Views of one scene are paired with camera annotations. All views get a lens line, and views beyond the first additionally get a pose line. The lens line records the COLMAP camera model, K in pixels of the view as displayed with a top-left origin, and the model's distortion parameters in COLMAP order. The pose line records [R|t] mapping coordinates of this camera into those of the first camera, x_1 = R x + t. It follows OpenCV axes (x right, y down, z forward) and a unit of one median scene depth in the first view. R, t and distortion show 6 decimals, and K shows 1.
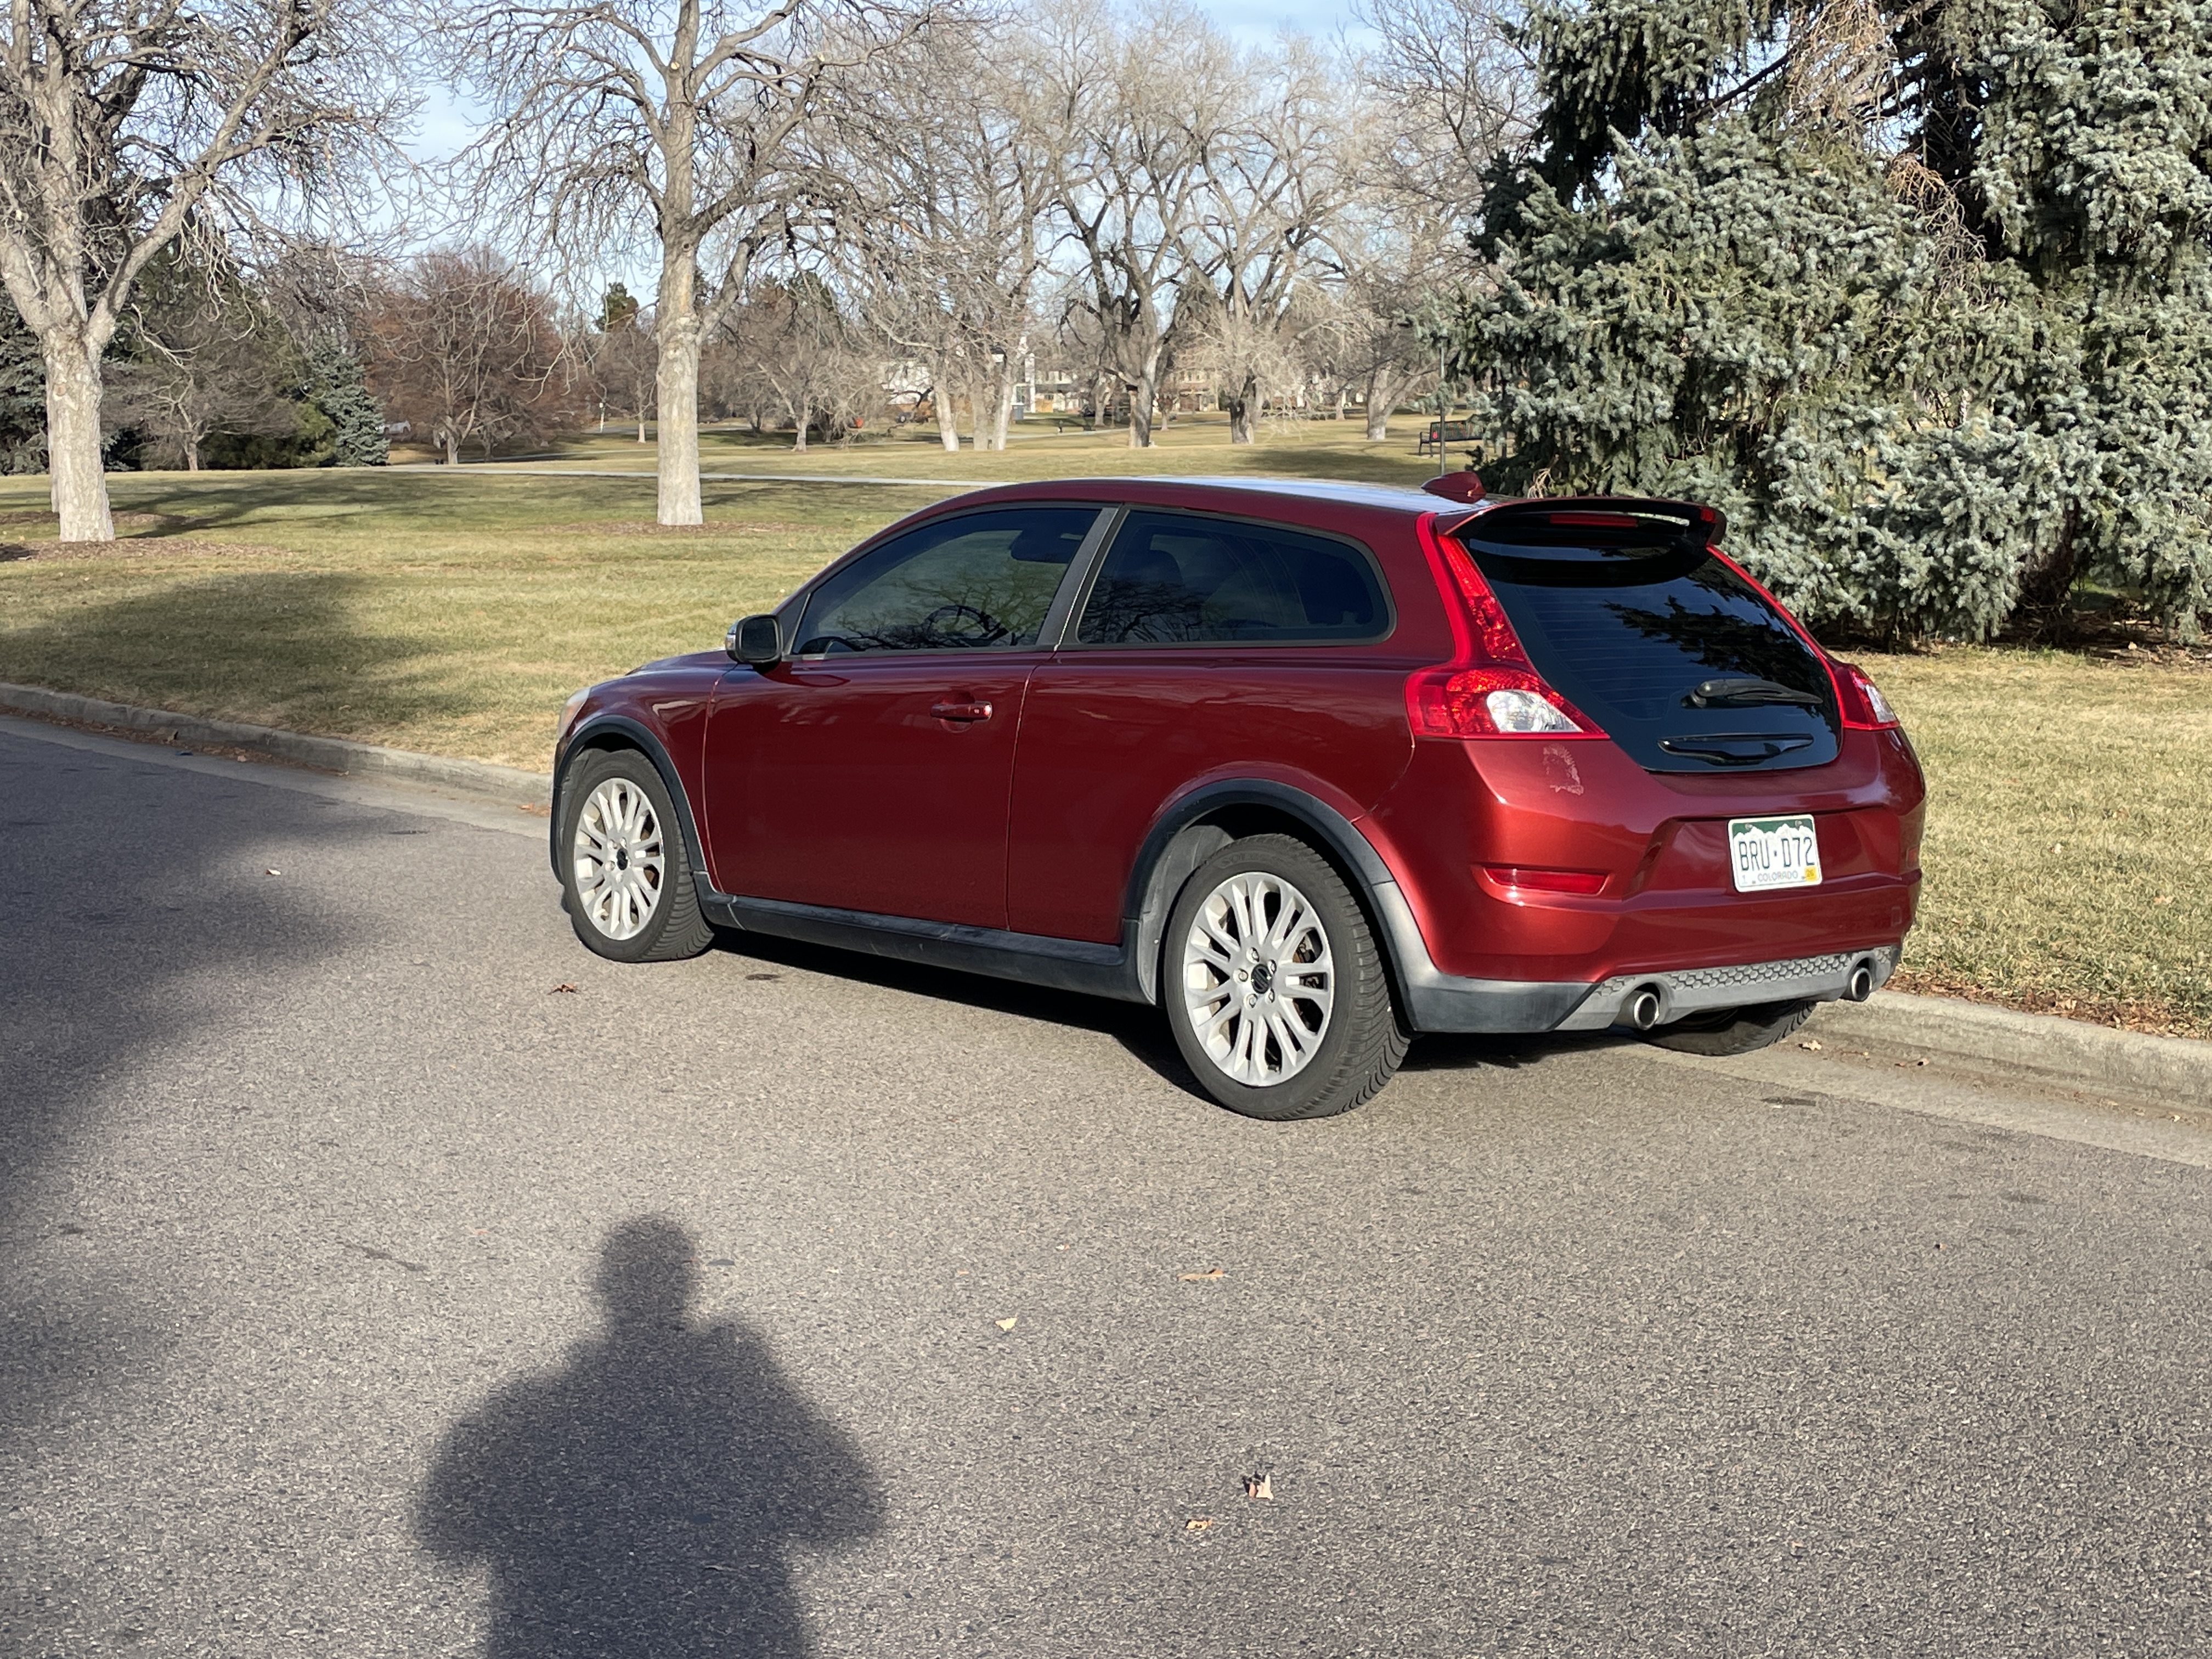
lens RADIAL K [[2778.4, 0, 1024.6], [0, 2778.4, 830.1], [0, 0, 1]] dist [0.078798, 0.000000]
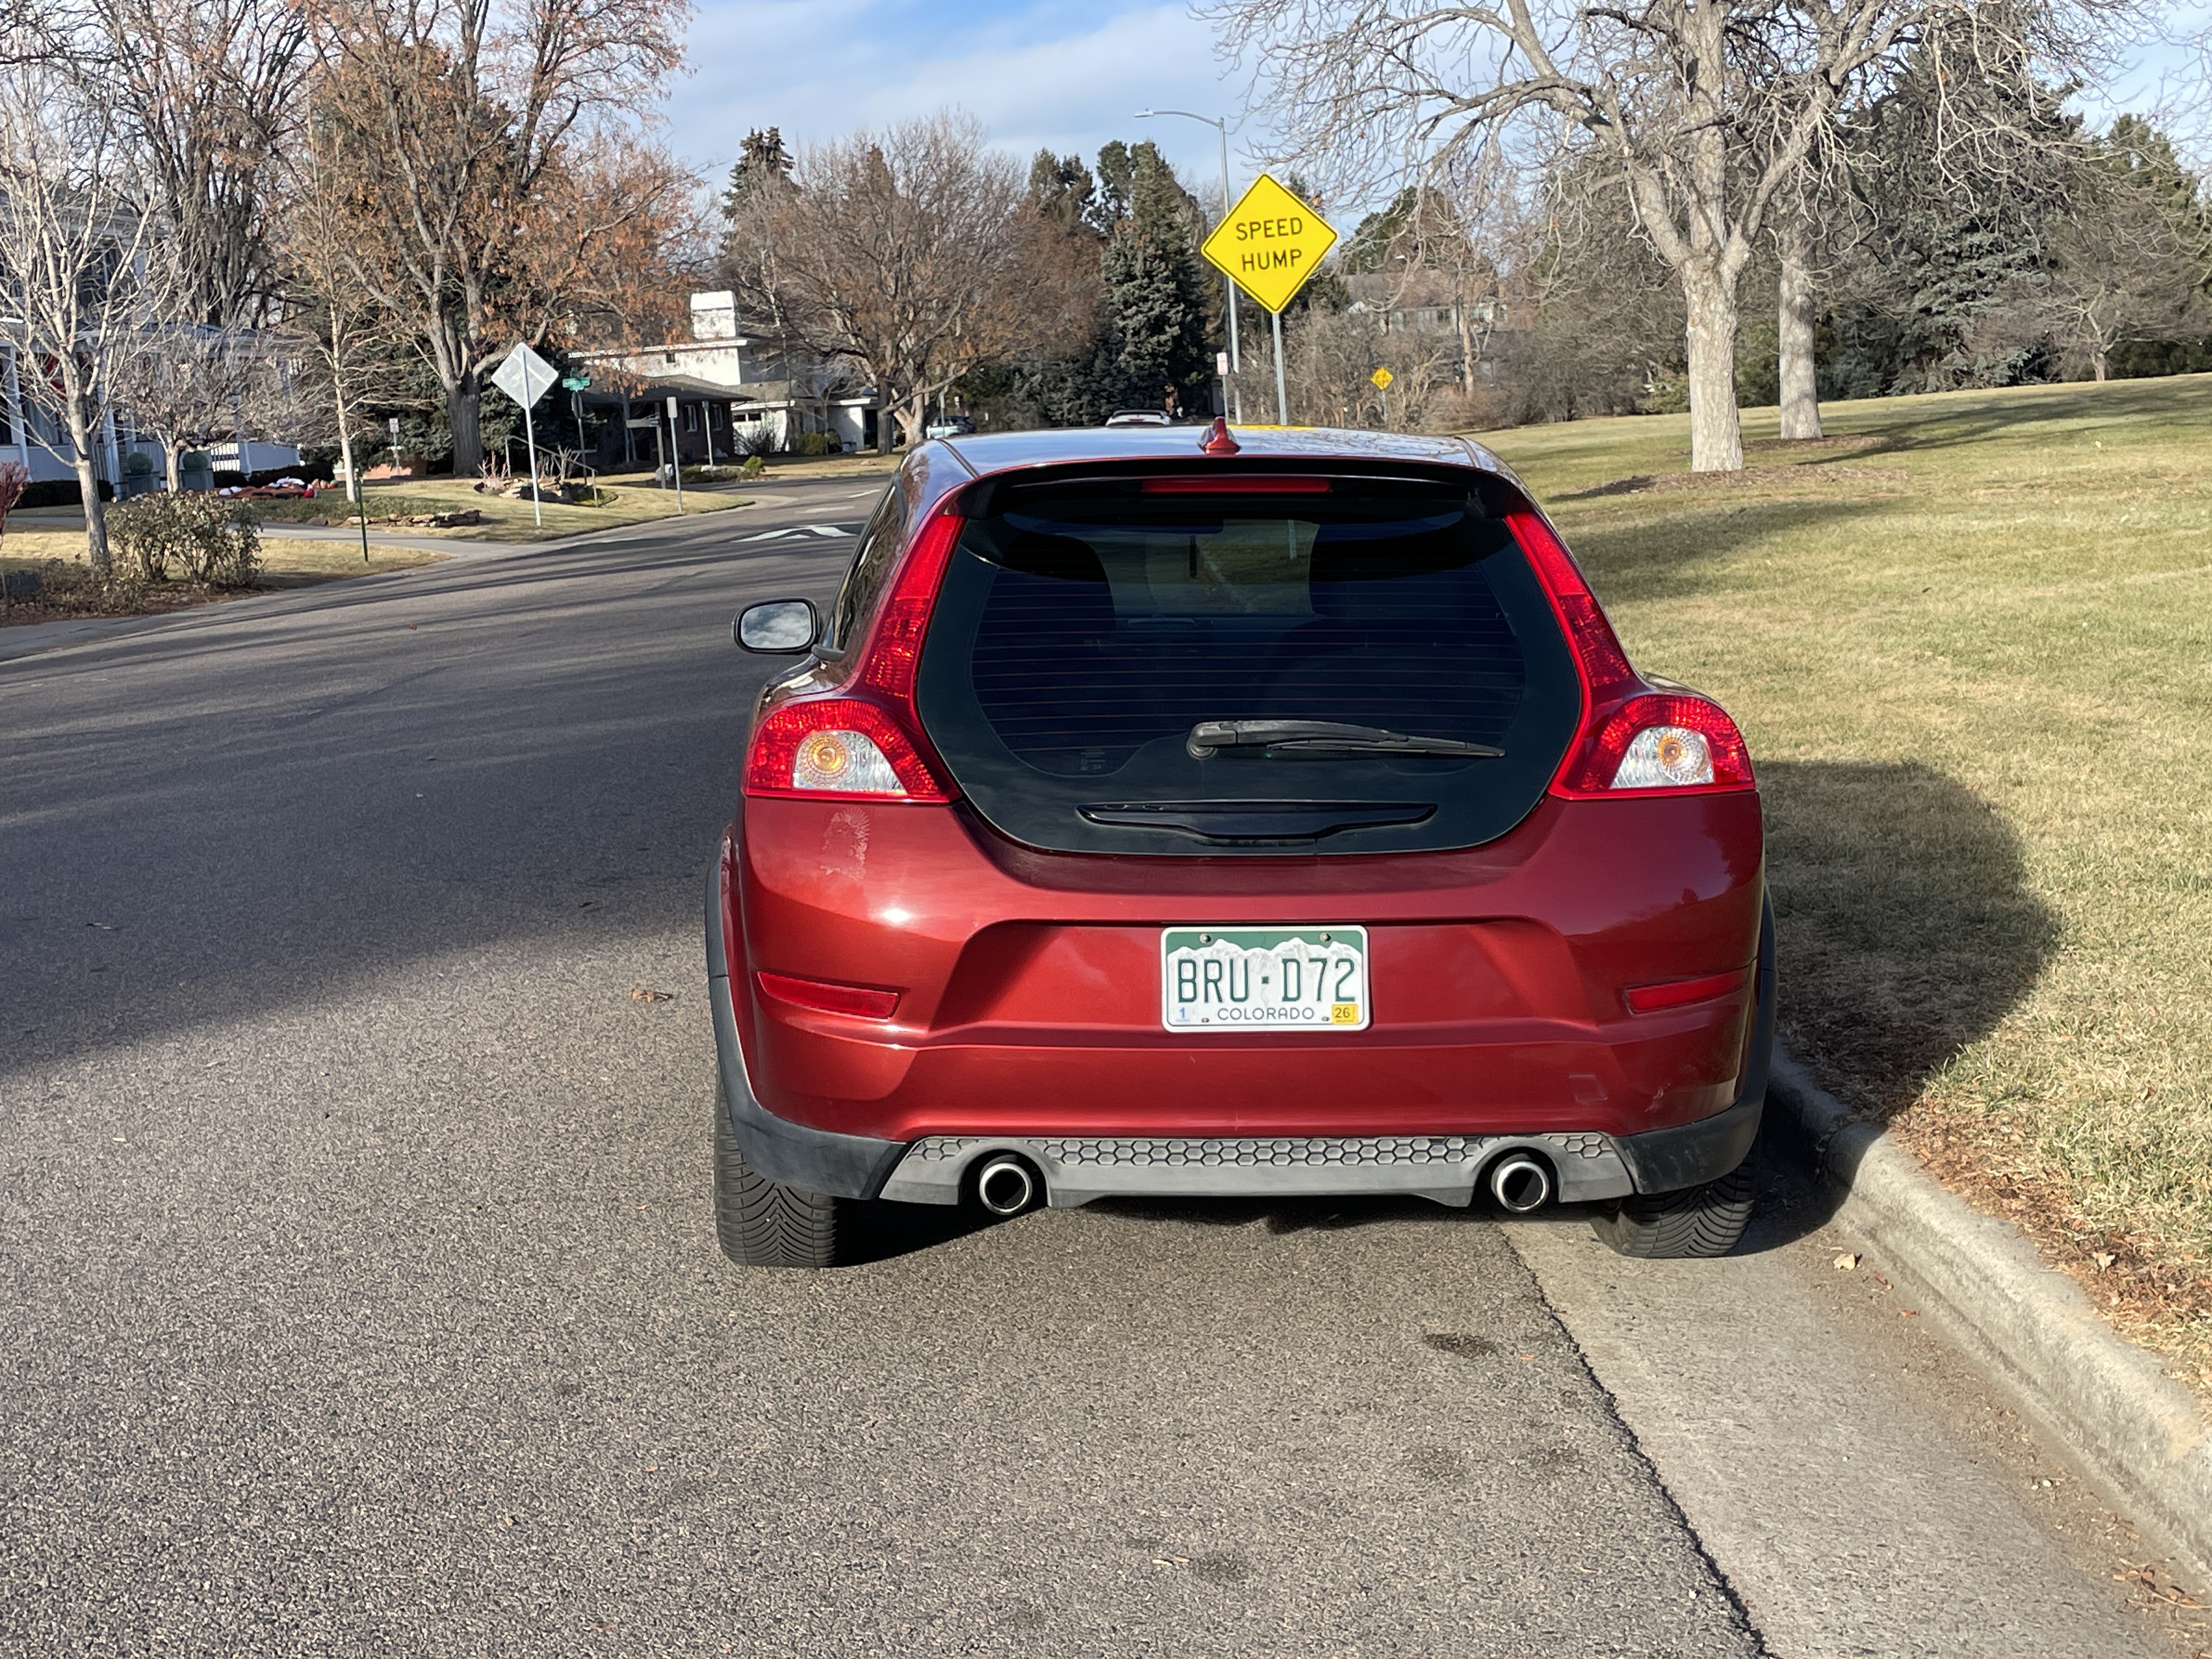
lens RADIAL K [[2778.4, 0, 1105.3], [0, 2778.4, 835.2], [0, 0, 1]] dist [0.078798, 0.000000]
pose [[0.785639, 0.056021, -0.616144, 0.118323], [-0.036122, 0.998347, 0.044712, -0.010077], [0.617630, -0.012871, 0.786363, 0.081007]]
